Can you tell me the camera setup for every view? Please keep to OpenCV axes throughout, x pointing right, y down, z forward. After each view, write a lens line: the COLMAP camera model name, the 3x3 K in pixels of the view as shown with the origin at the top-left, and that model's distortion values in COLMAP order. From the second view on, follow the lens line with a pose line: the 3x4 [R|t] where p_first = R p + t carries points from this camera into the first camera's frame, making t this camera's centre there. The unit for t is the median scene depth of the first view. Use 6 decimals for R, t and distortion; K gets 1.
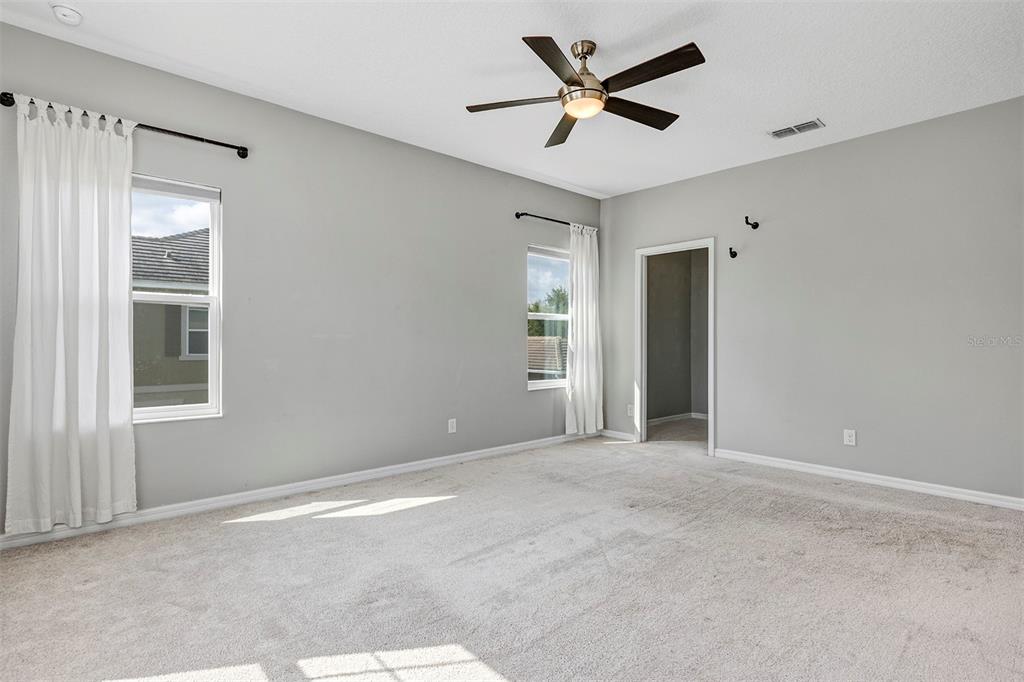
lens RADIAL K [[493.3, 0, 511.7], [0, 493.3, 342.9], [0, 0, 1]] dist [0.001278, 0.000466]
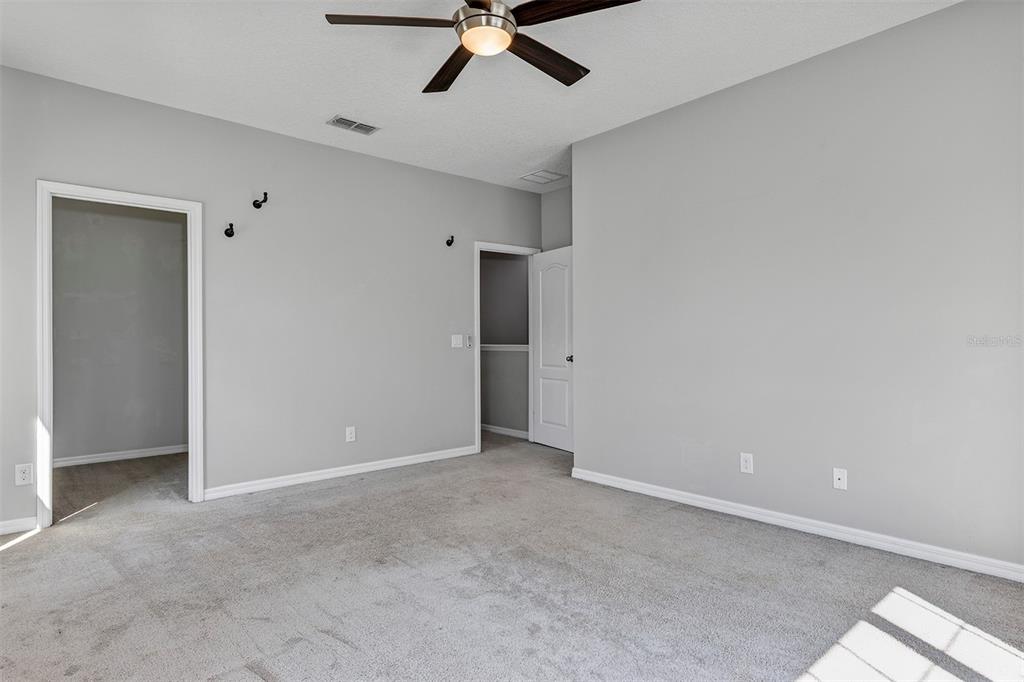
lens RADIAL K [[551.9, 0, 510.8], [0, 551.9, 335.2], [0, 0, 1]] dist [-0.000187, 0.000061]
pose [[0.037397, 0.009532, 0.999255, -0.490920], [0.013607, 0.999857, -0.010047, -0.001869], [-0.999208, 0.013972, 0.037262, 0.640040]]
